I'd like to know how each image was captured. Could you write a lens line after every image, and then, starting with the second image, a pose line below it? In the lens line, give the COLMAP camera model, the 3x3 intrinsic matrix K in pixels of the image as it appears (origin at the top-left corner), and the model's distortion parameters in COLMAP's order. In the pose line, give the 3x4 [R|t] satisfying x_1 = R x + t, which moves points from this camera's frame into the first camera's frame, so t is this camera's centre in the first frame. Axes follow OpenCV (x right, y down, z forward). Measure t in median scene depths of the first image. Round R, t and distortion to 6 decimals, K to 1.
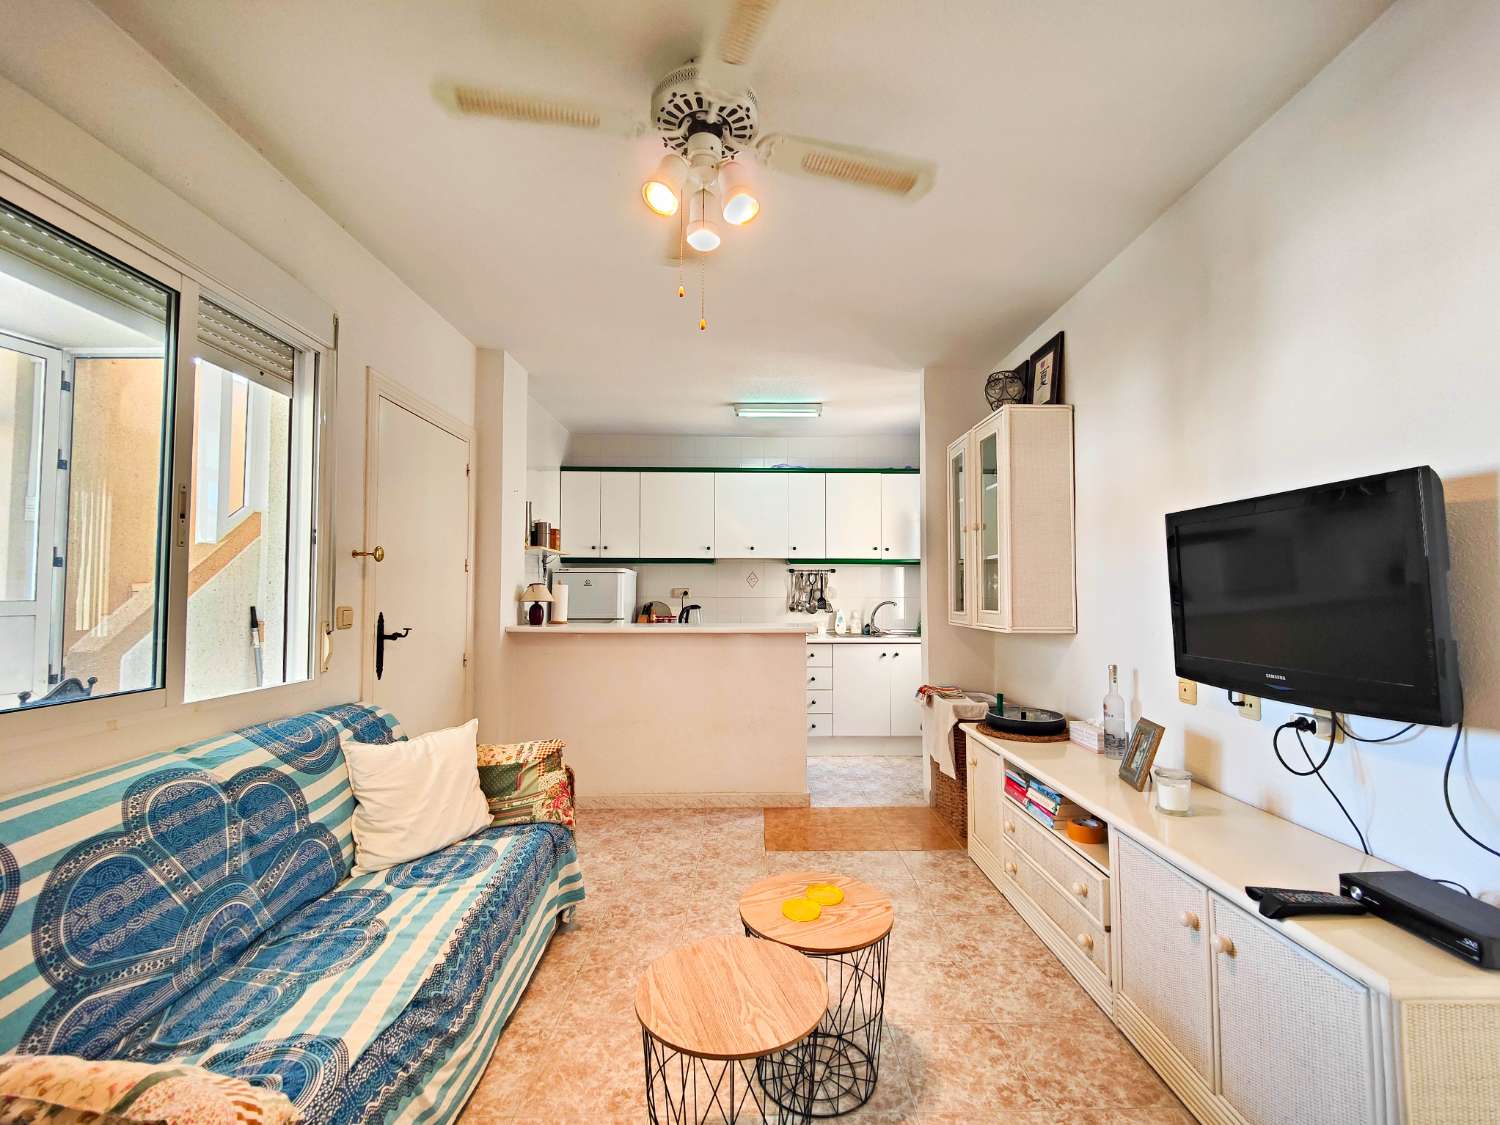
lens RADIAL K [[655.6, 0, 778.0], [0, 655.6, 566.0], [0, 0, 1]] dist [0.010879, -0.009517]
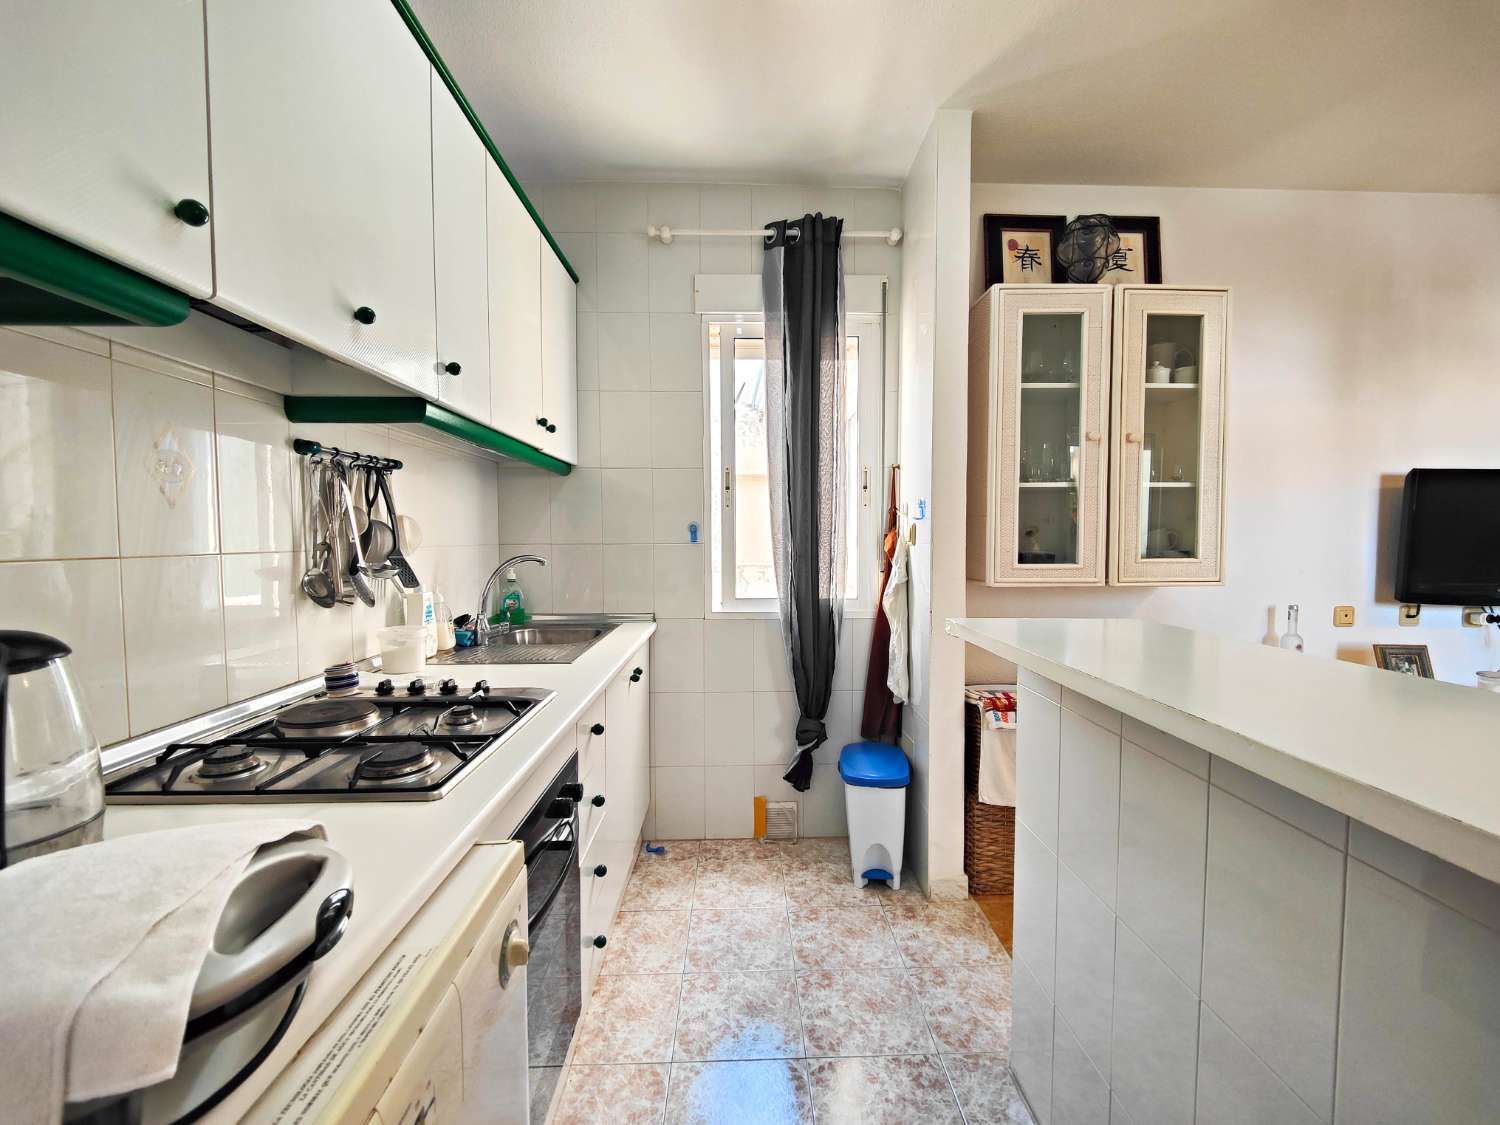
lens RADIAL K [[655.6, 0, 778.9], [0, 655.6, 570.3], [0, 0, 1]] dist [0.010879, -0.009517]
pose [[0.004953, -0.051912, 0.998639, -0.418501], [-0.040576, 0.997819, 0.052071, 0.061367], [-0.999164, -0.040778, 0.002836, 1.459820]]
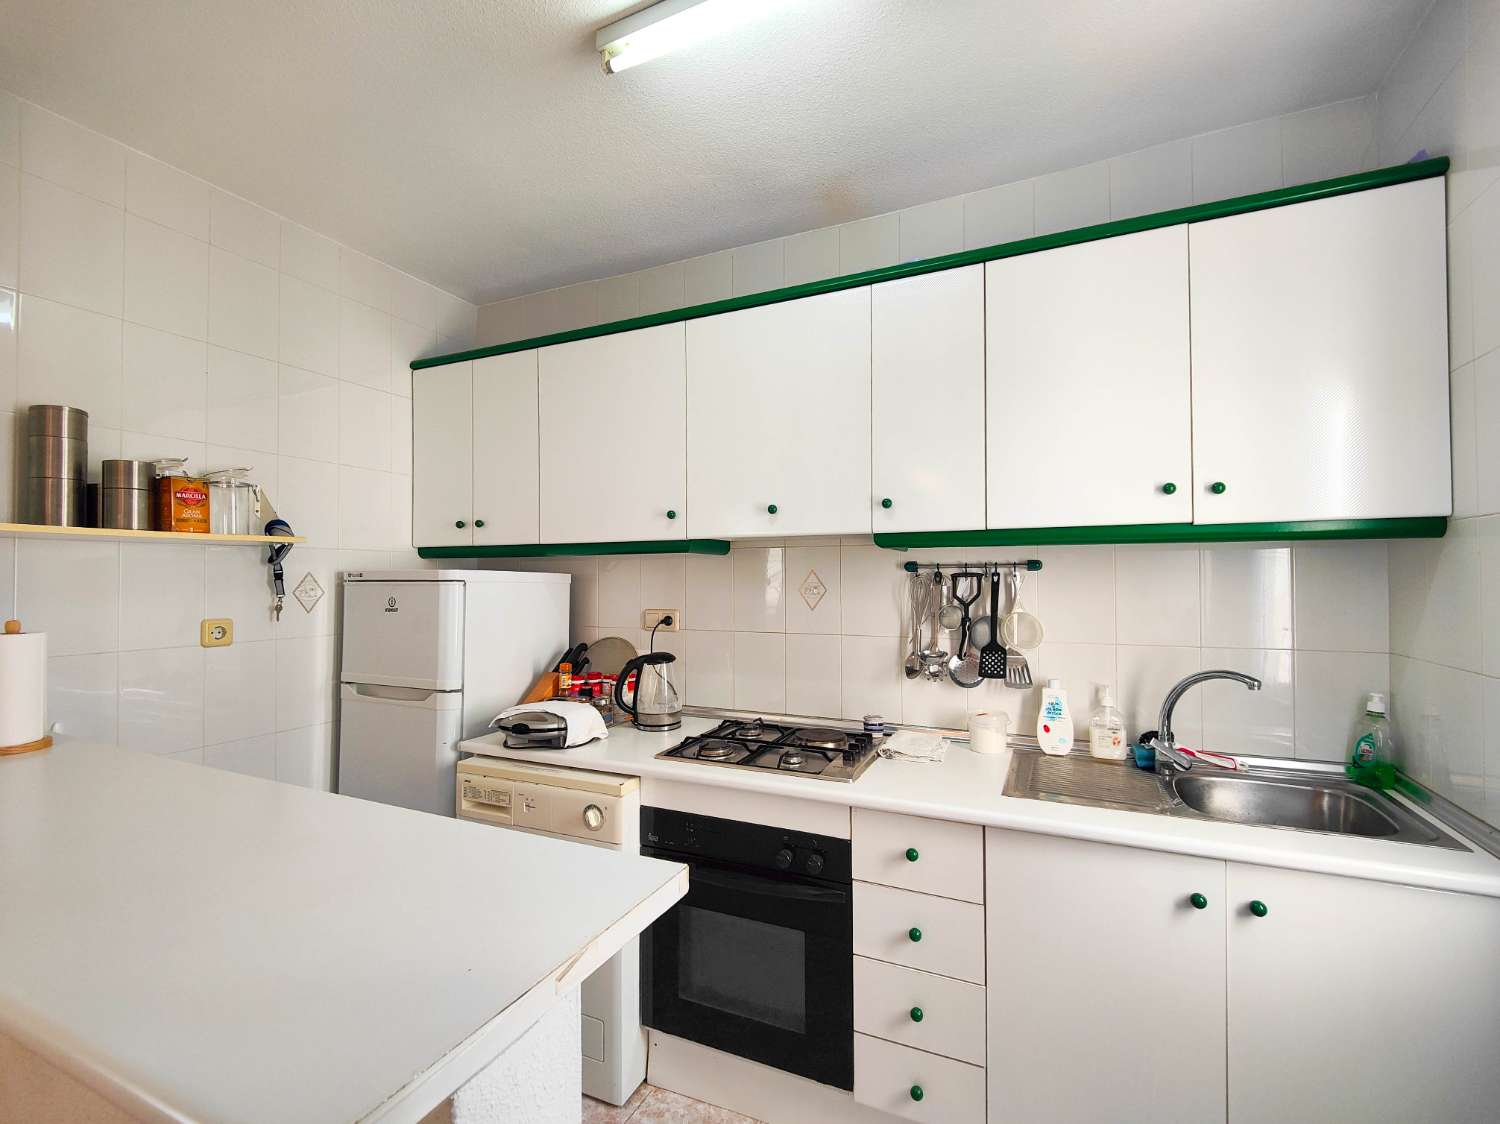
lens RADIAL K [[655.6, 0, 766.0], [0, 655.6, 569.4], [0, 0, 1]] dist [0.010879, -0.009517]
pose [[0.885283, -0.010090, -0.464943, 0.216129], [0.023033, 0.999489, 0.022167, -0.002342], [0.464481, -0.030333, 0.885063, 1.132209]]
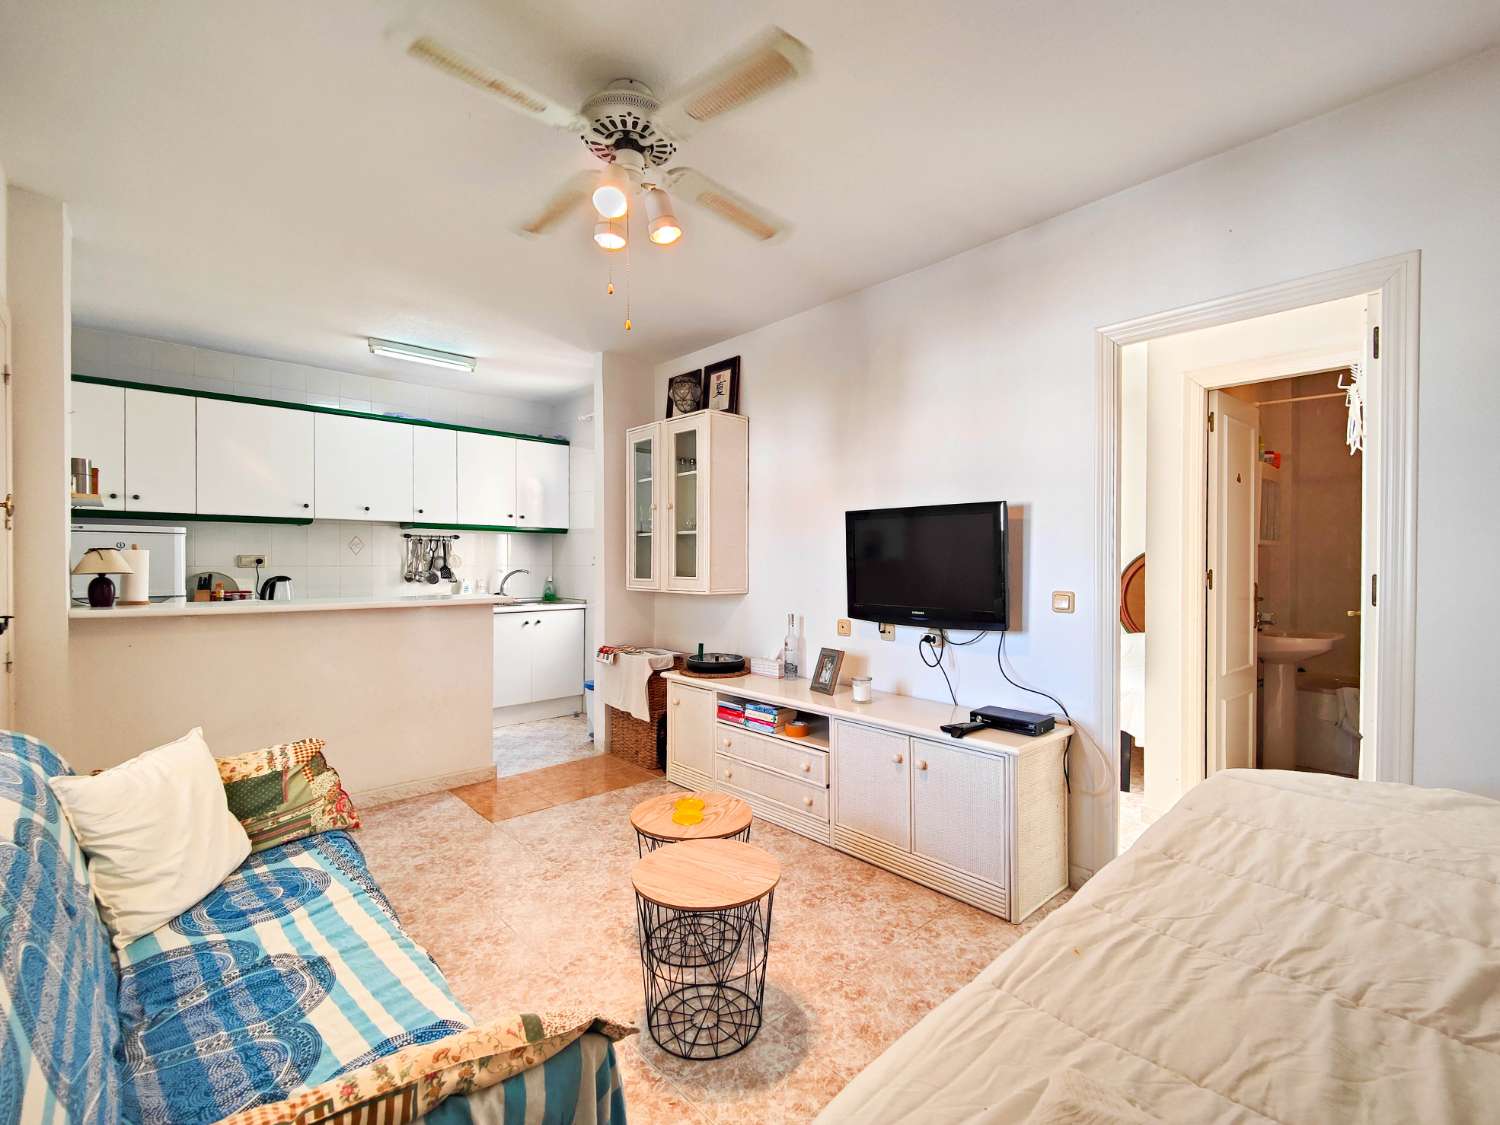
lens RADIAL K [[655.6, 0, 780.1], [0, 655.6, 563.3], [0, 0, 1]] dist [0.010879, -0.009517]
pose [[0.745527, -0.001435, 0.666474, -0.353926], [-0.029598, 0.998940, 0.035259, -0.004762], [-0.665818, -0.046013, 0.744694, -0.012737]]
